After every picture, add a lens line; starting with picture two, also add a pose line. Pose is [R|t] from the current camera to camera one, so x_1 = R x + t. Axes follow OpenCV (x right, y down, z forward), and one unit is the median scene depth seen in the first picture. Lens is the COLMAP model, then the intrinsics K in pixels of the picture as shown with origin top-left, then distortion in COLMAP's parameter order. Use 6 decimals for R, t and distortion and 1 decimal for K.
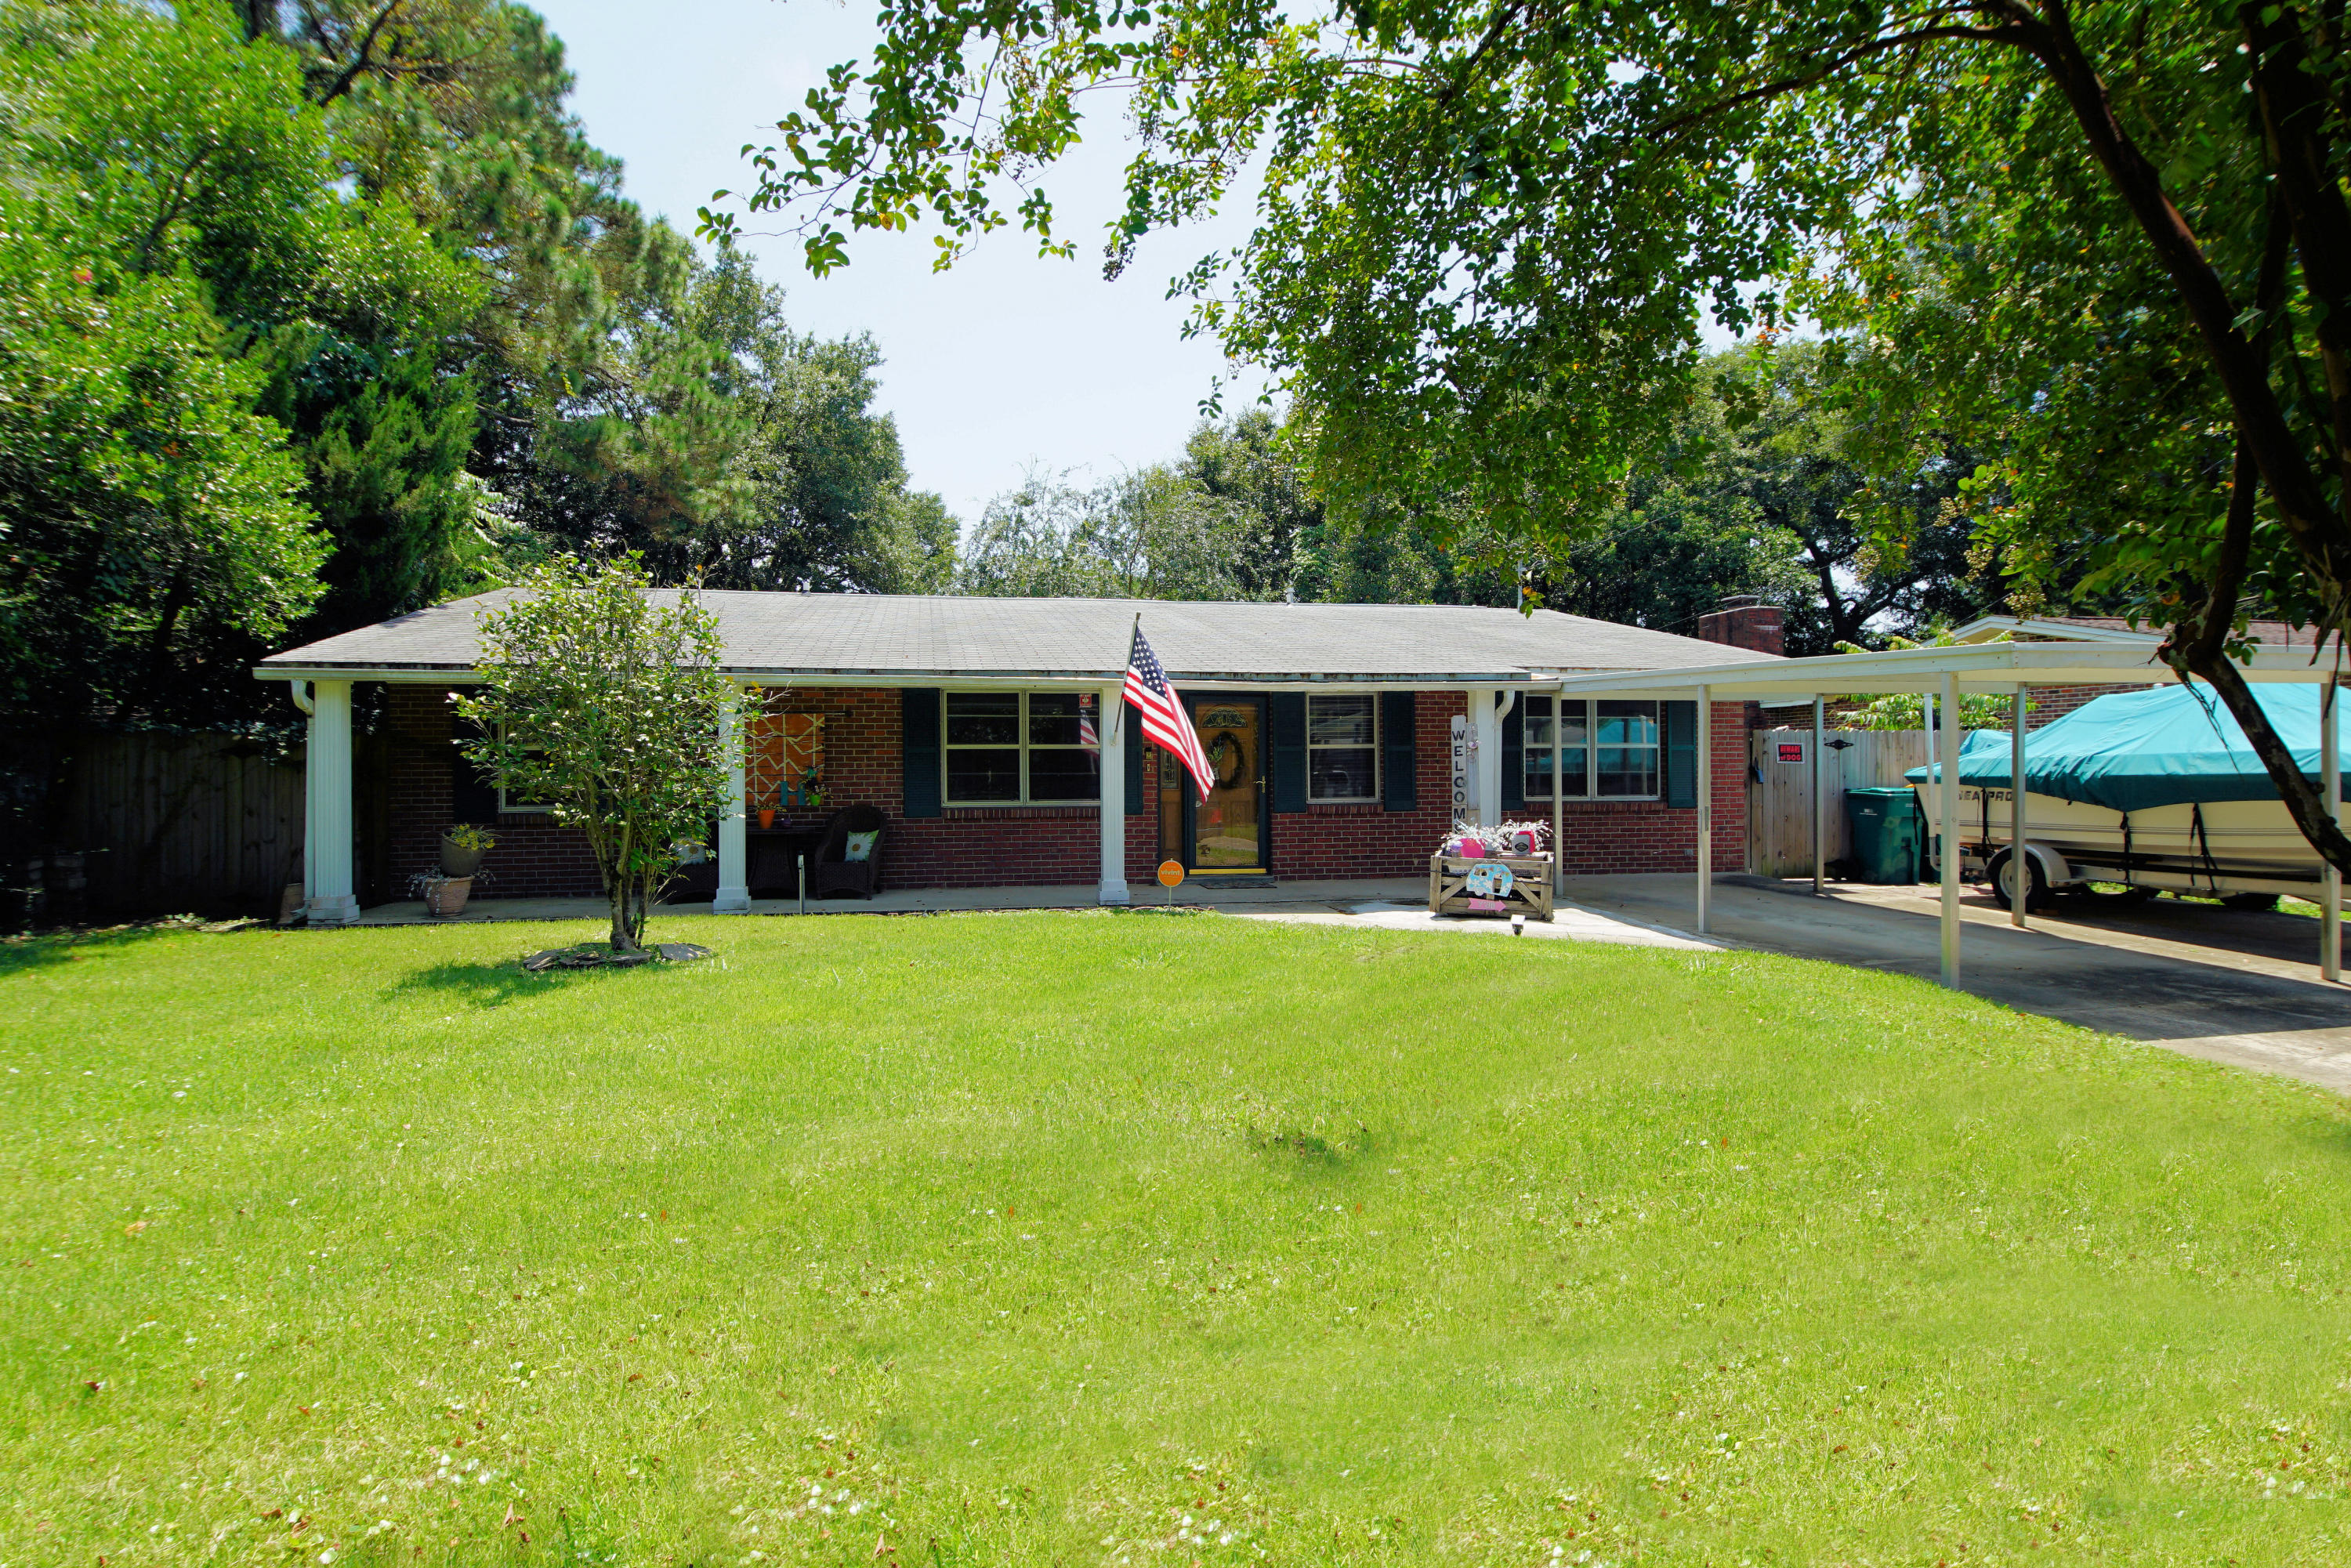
lens RADIAL K [[1255.5, 0, 1155.1], [0, 1255.5, 769.5], [0, 0, 1]] dist [0.035253, -0.034477]
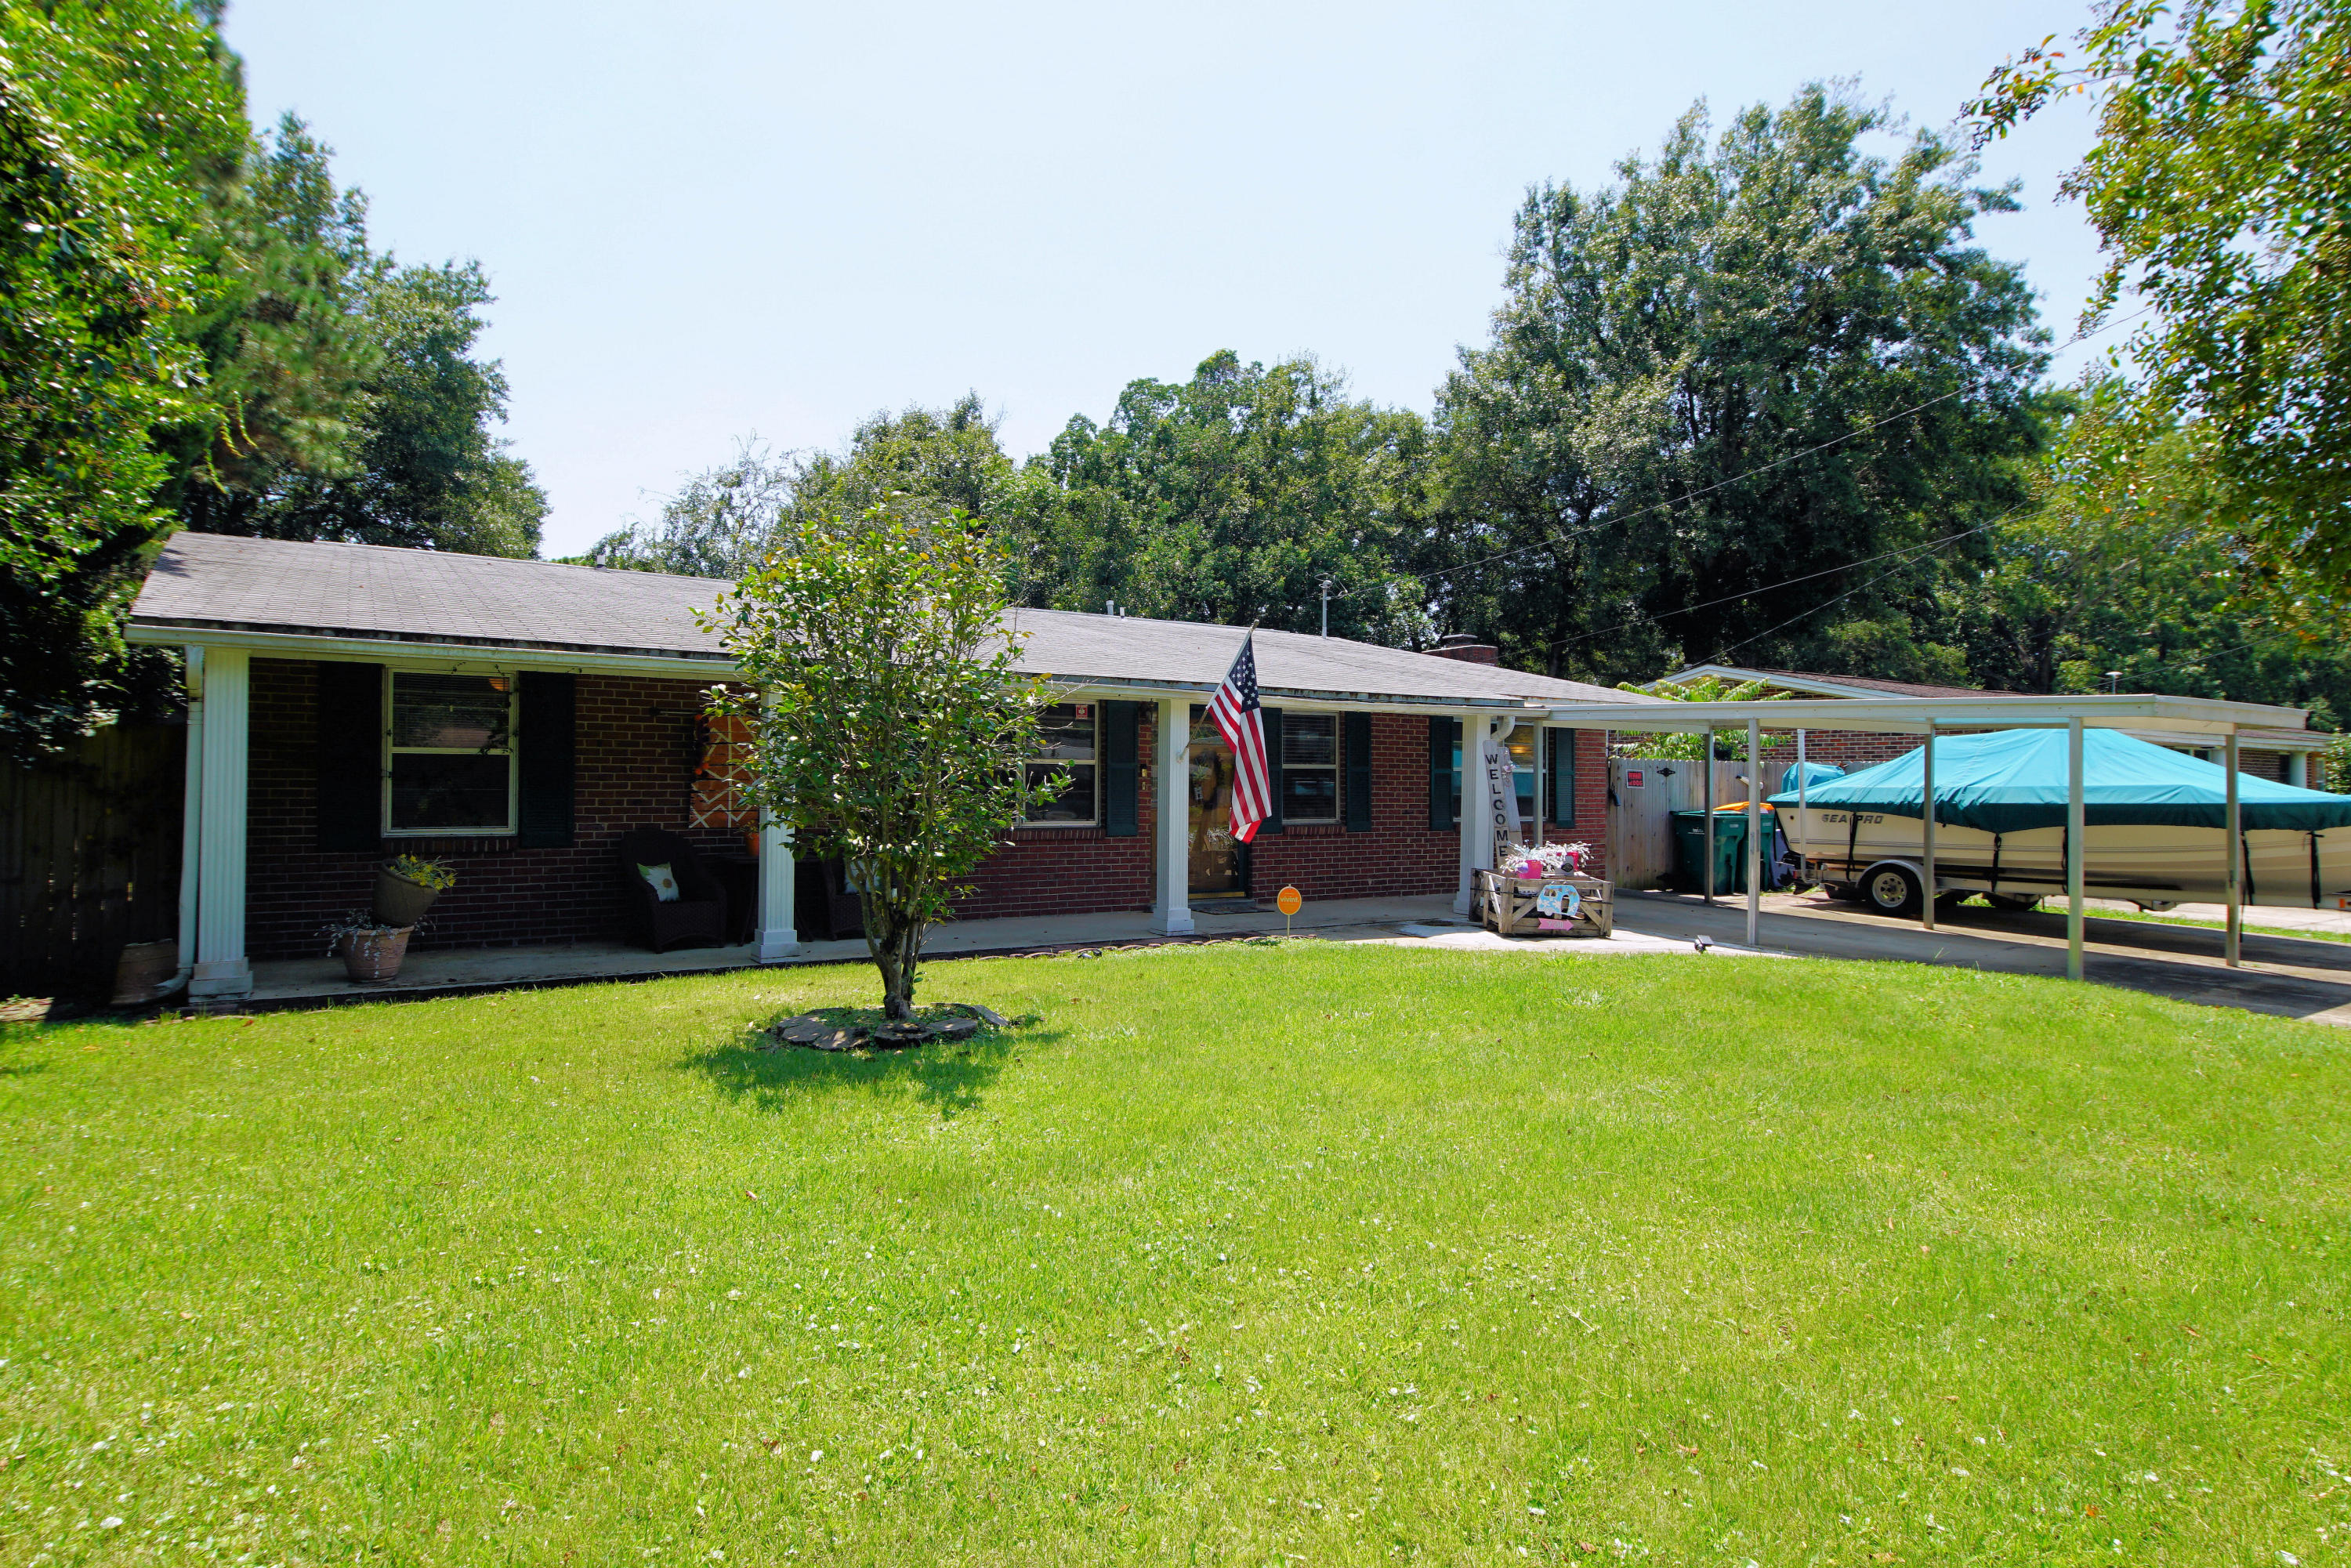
lens RADIAL K [[1255.5, 0, 1155.1], [0, 1255.5, 769.5], [0, 0, 1]] dist [0.035253, -0.034477]
pose [[0.928347, 0.016914, 0.371330, -0.360296], [-0.012732, 0.999825, -0.013710, -0.000767], [-0.371497, 0.008000, 0.928400, 0.138789]]
